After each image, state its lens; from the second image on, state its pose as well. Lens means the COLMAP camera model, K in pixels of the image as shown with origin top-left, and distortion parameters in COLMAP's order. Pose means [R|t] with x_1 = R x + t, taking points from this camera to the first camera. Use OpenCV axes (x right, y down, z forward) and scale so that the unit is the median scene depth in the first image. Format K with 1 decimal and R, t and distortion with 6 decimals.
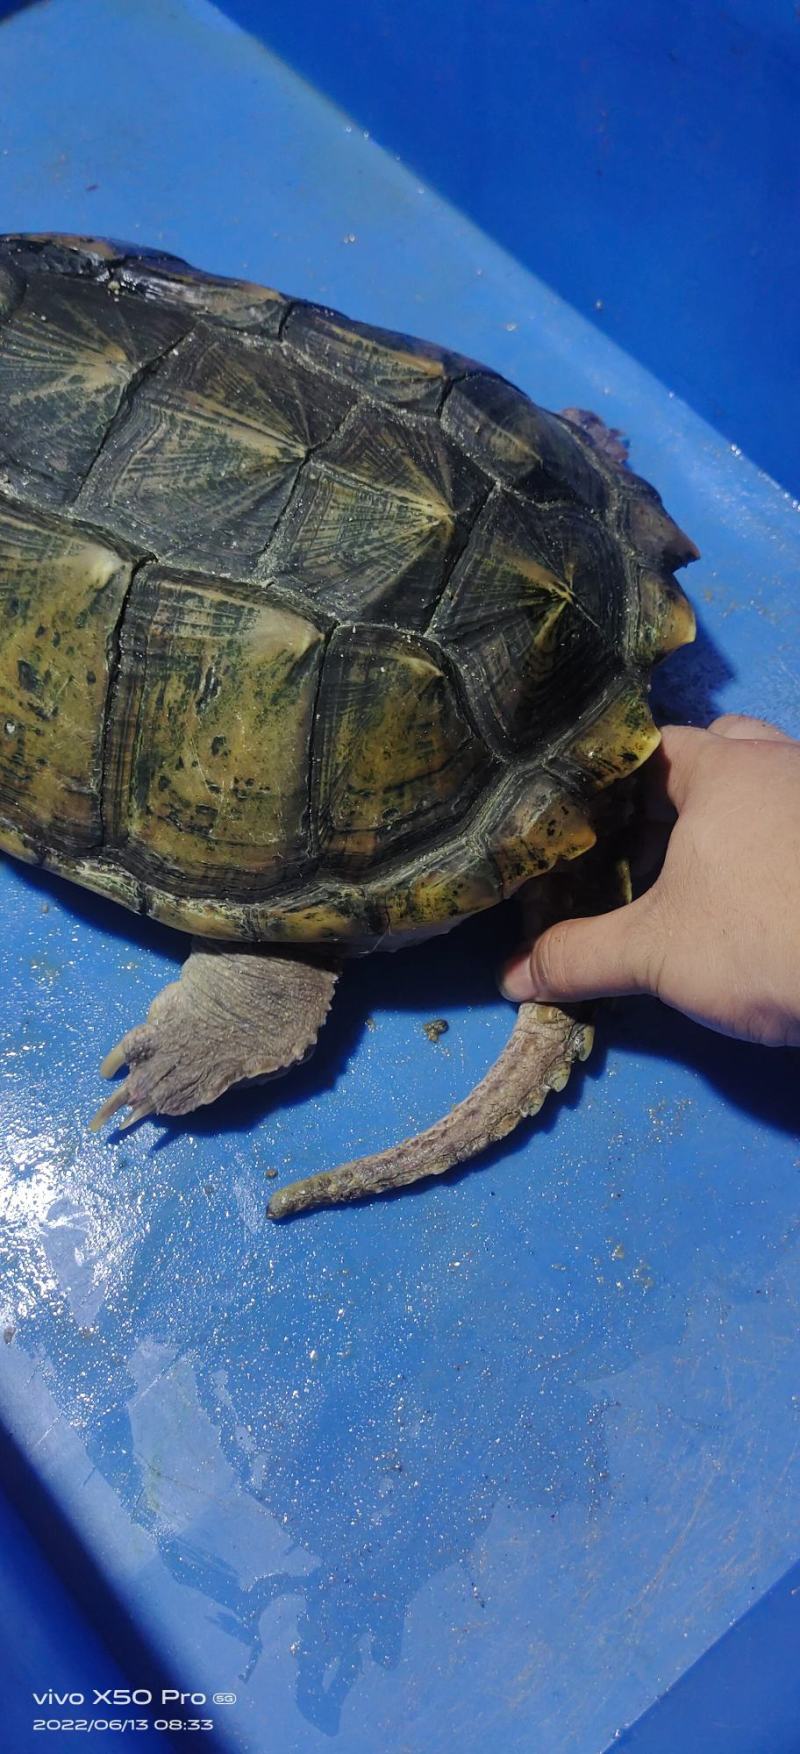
lens RADIAL K [[1341.5, 0, 400.0], [0, 1341.5, 877.0], [0, 0, 1]] dist [0.061114, -0.001794]
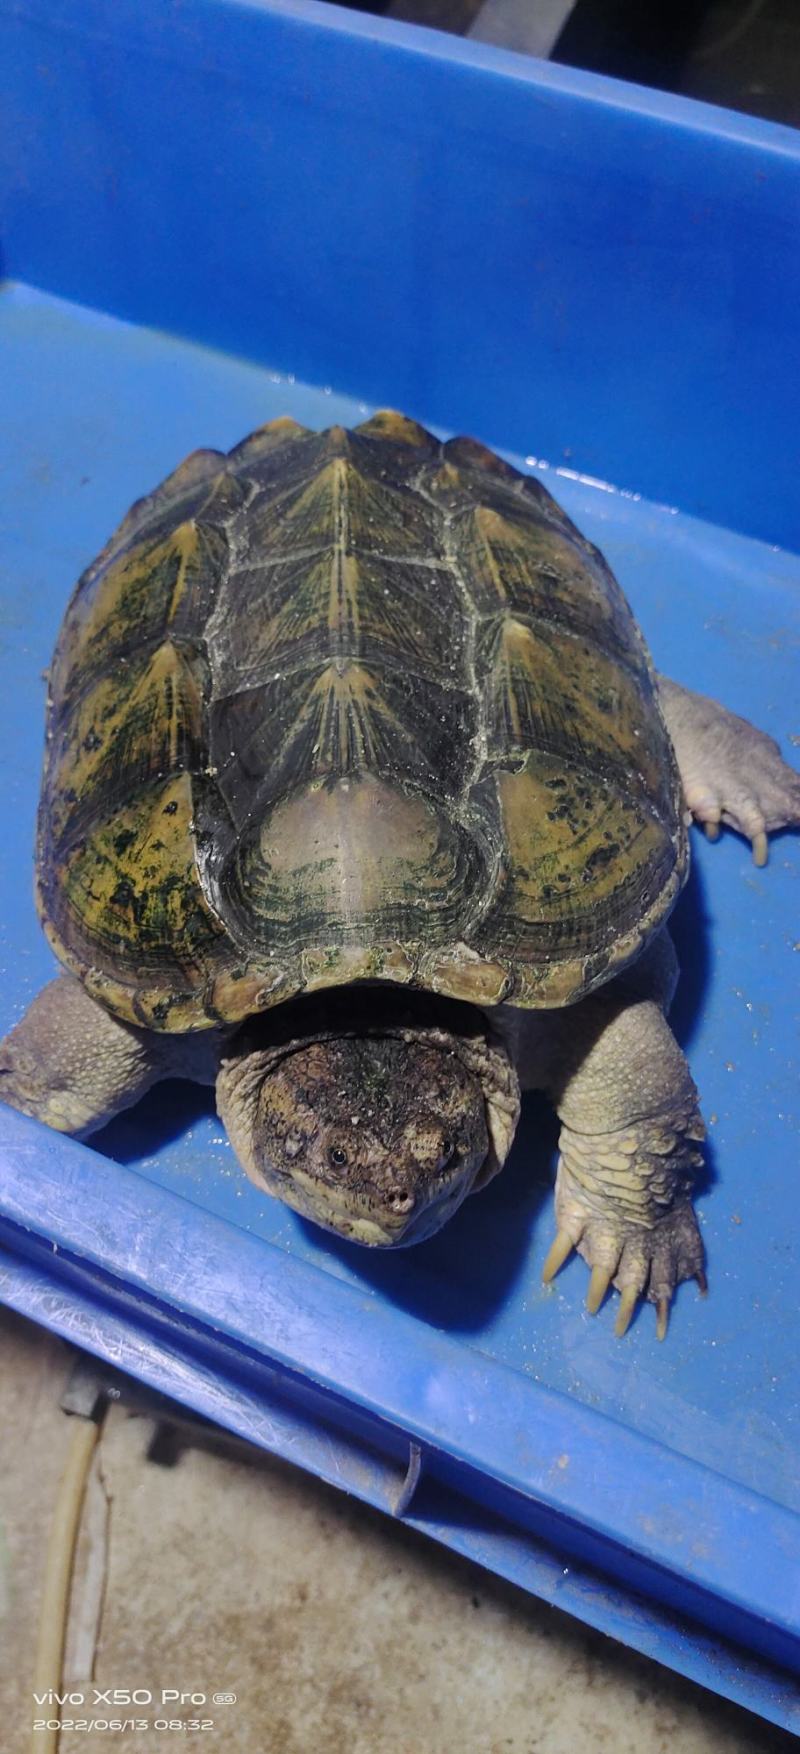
lens RADIAL K [[1341.5, 0, 400.0], [0, 1341.5, 877.0], [0, 0, 1]] dist [0.061114, -0.001794]
pose [[-0.443895, -0.763176, 0.469595, -0.841292], [0.809580, -0.116927, 0.575247, -0.959201], [-0.384107, 0.635523, 0.669755, 0.392029]]
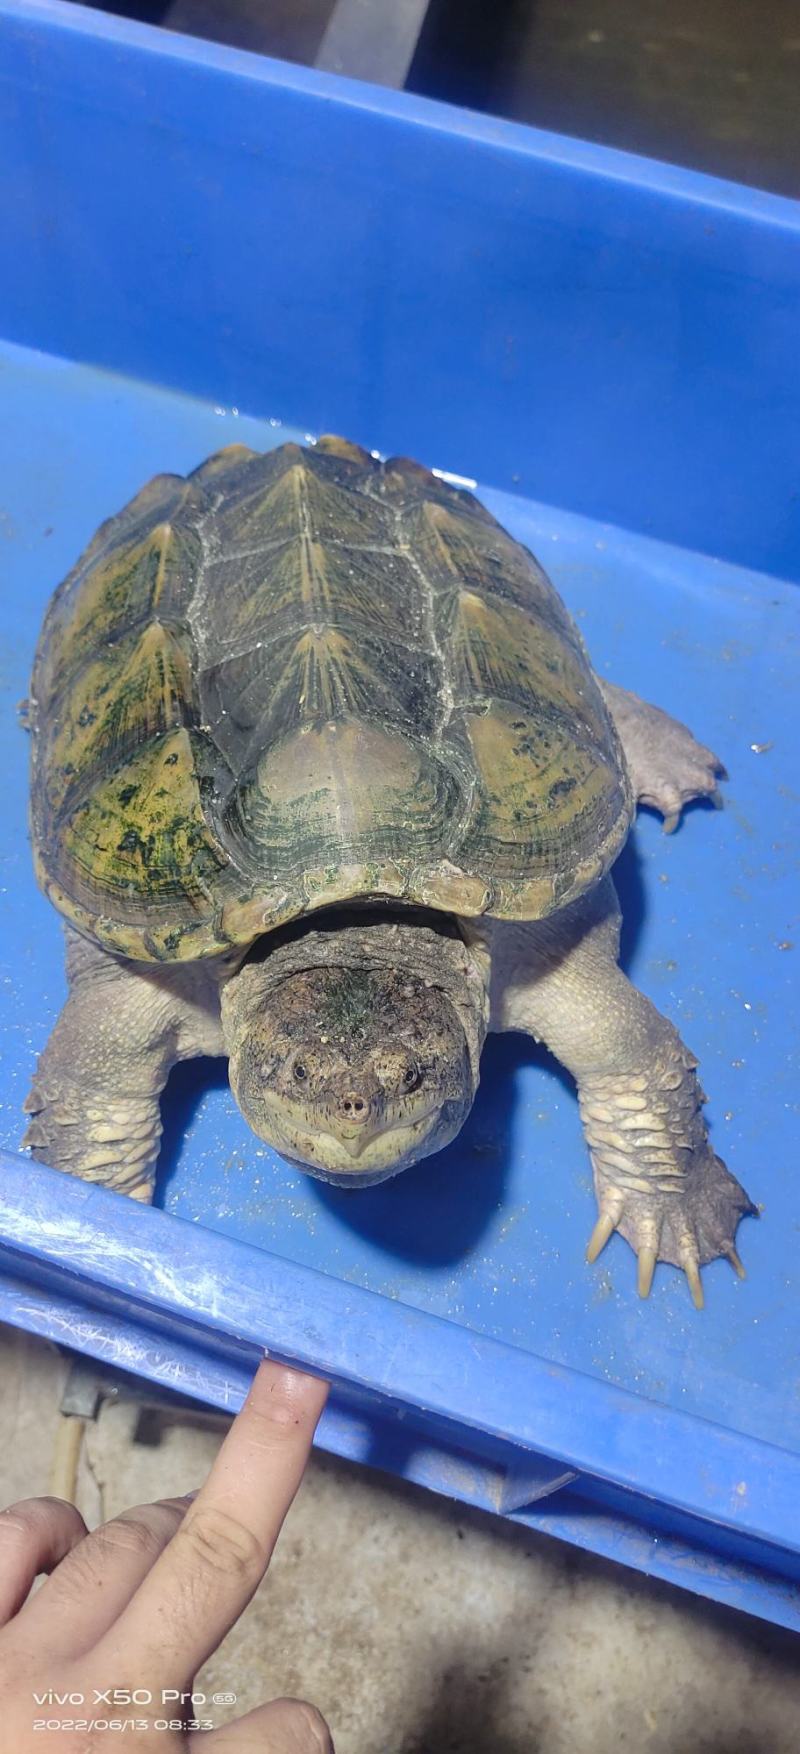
lens RADIAL K [[1341.5, 0, 400.0], [0, 1341.5, 877.0], [0, 0, 1]] dist [0.061114, -0.001794]
pose [[-0.515834, -0.699378, 0.494758, -0.963590], [0.762441, -0.111443, 0.637388, -1.084888], [-0.390638, 0.706010, 0.590721, 0.442806]]
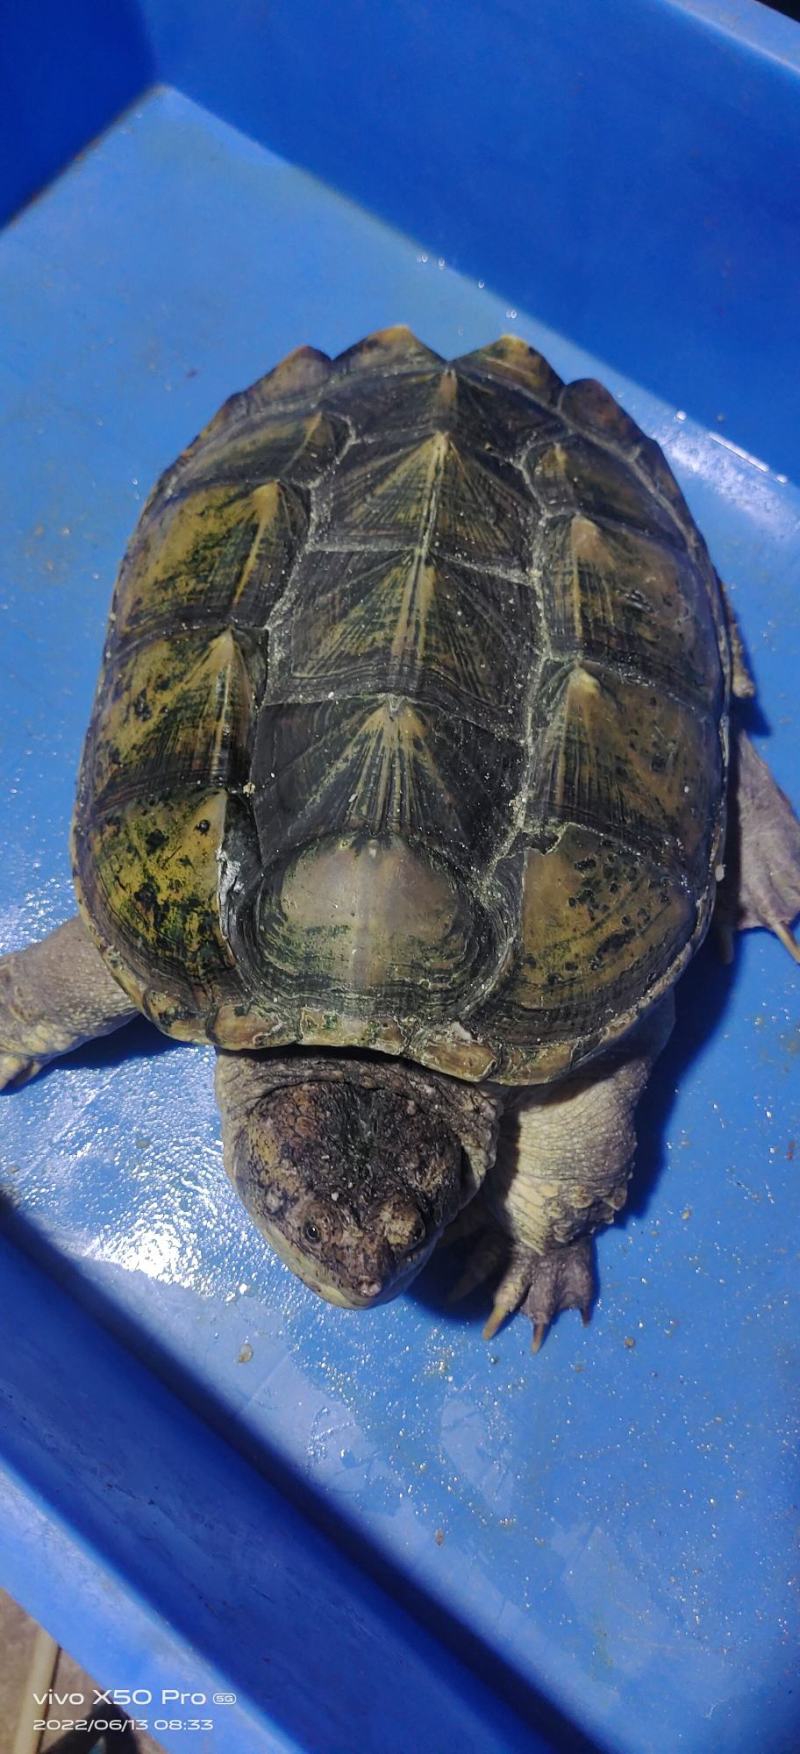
lens RADIAL K [[1341.5, 0, 400.0], [0, 1341.5, 877.0], [0, 0, 1]] dist [0.061114, -0.001794]
pose [[-0.273349, -0.920707, 0.278529, -0.611620], [0.856184, -0.100901, 0.506723, -0.904947], [-0.438440, 0.376984, 0.815876, 0.216327]]
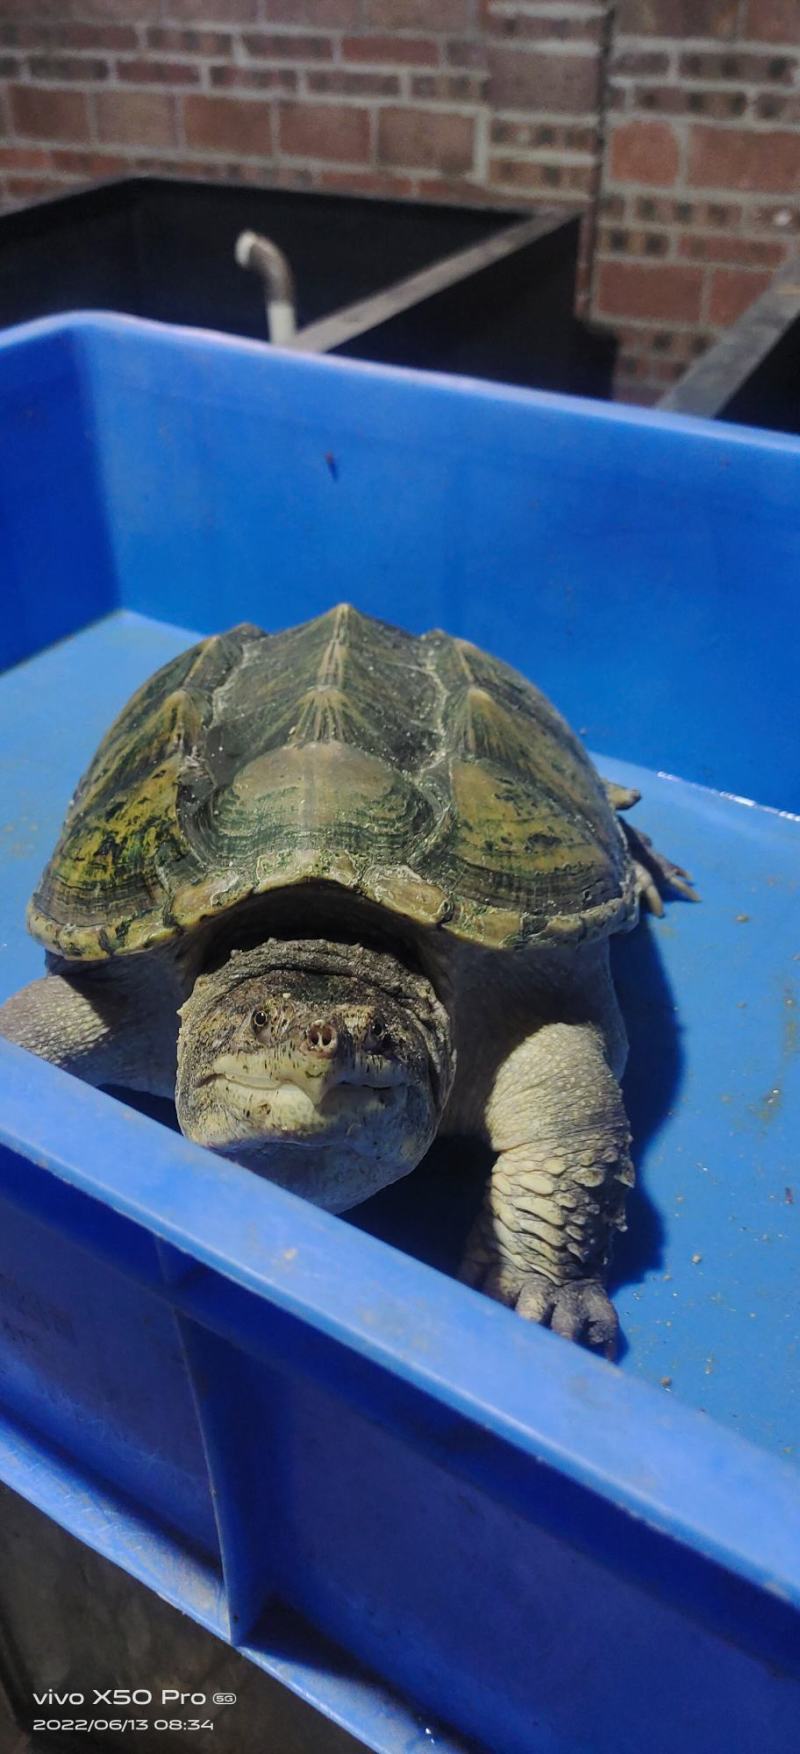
lens RADIAL K [[1341.5, 0, 400.0], [0, 1341.5, 877.0], [0, 0, 1]] dist [0.061114, -0.001794]
pose [[-0.381958, -0.518309, 0.765156, -1.245395], [0.829205, 0.173378, 0.531375, -0.932264], [-0.408078, 0.837434, 0.363561, 0.678531]]
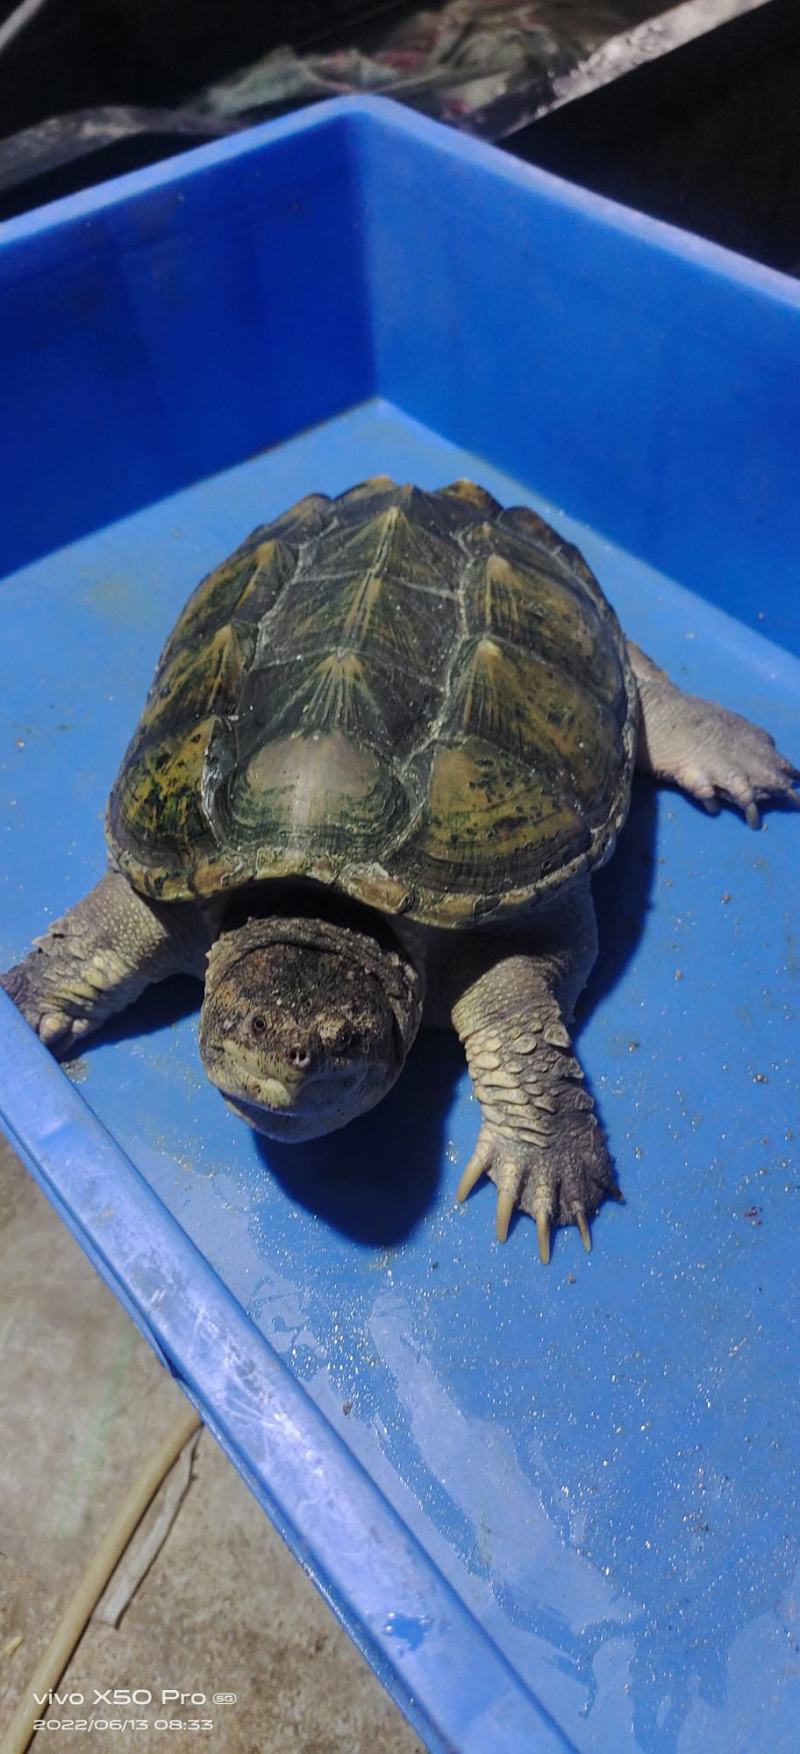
lens RADIAL K [[1361.0, 0, 407.4], [0, 1361.0, 861.8], [0, 0, 1]] dist [0.070240, -0.000716]
pose [[-0.230442, -0.780214, 0.581517, -1.202233], [0.899574, 0.057053, 0.433027, -0.910032], [-0.371031, 0.622905, 0.688713, 0.147848]]
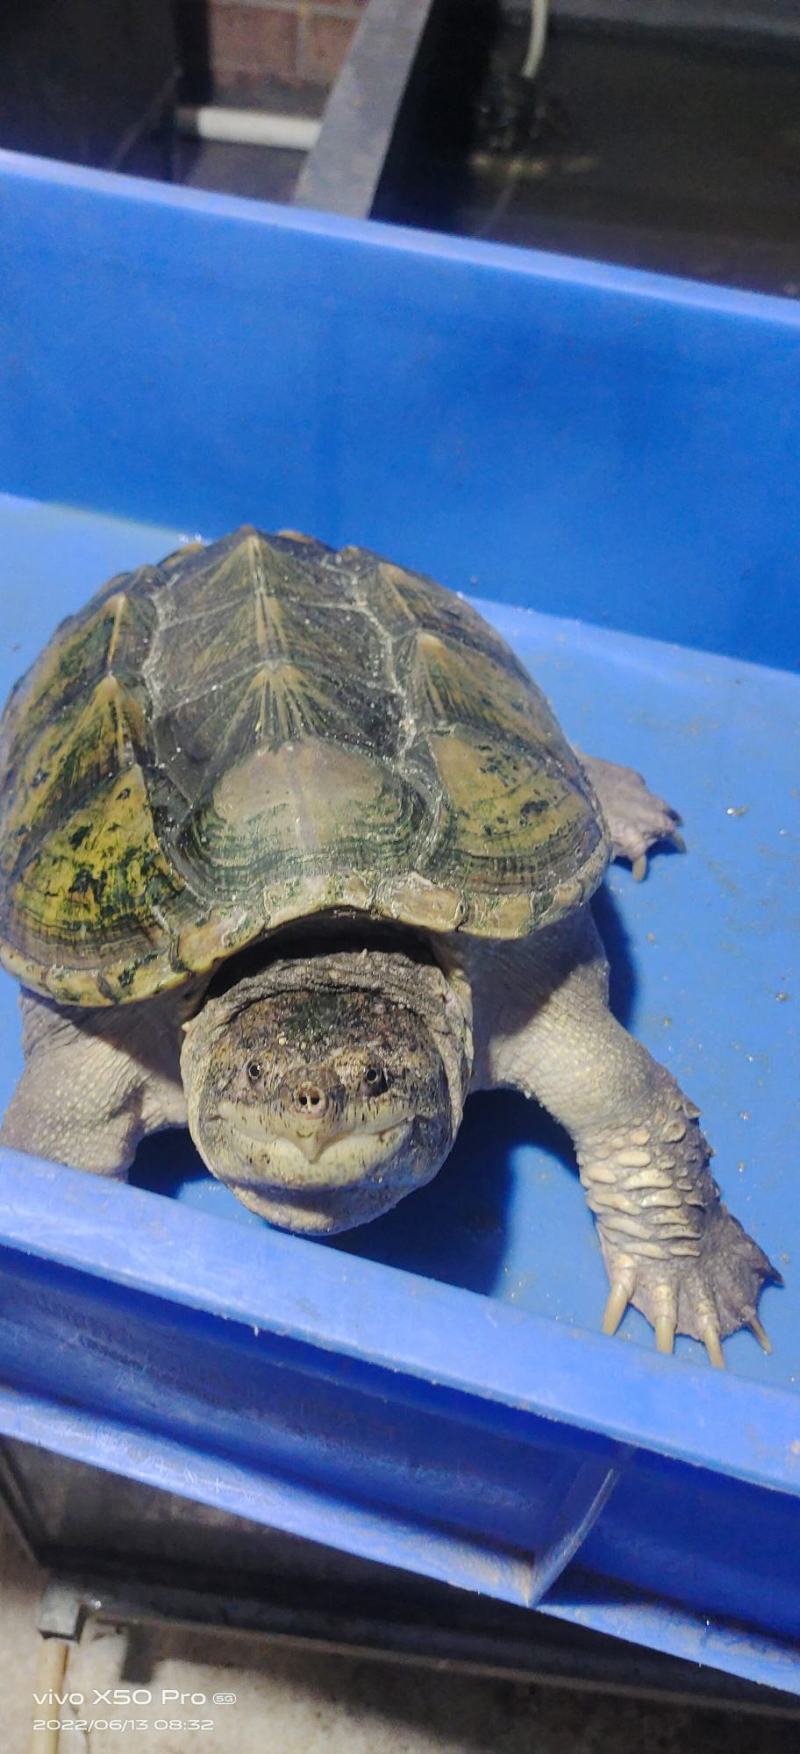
lens RADIAL K [[1341.5, 0, 400.0], [0, 1341.5, 877.0], [0, 0, 1]] dist [0.061114, -0.001794]
pose [[-0.551186, -0.576994, 0.602721, -1.048287], [0.757903, -0.044107, 0.650874, -1.039843], [-0.348966, 0.815557, 0.461617, 0.590159]]
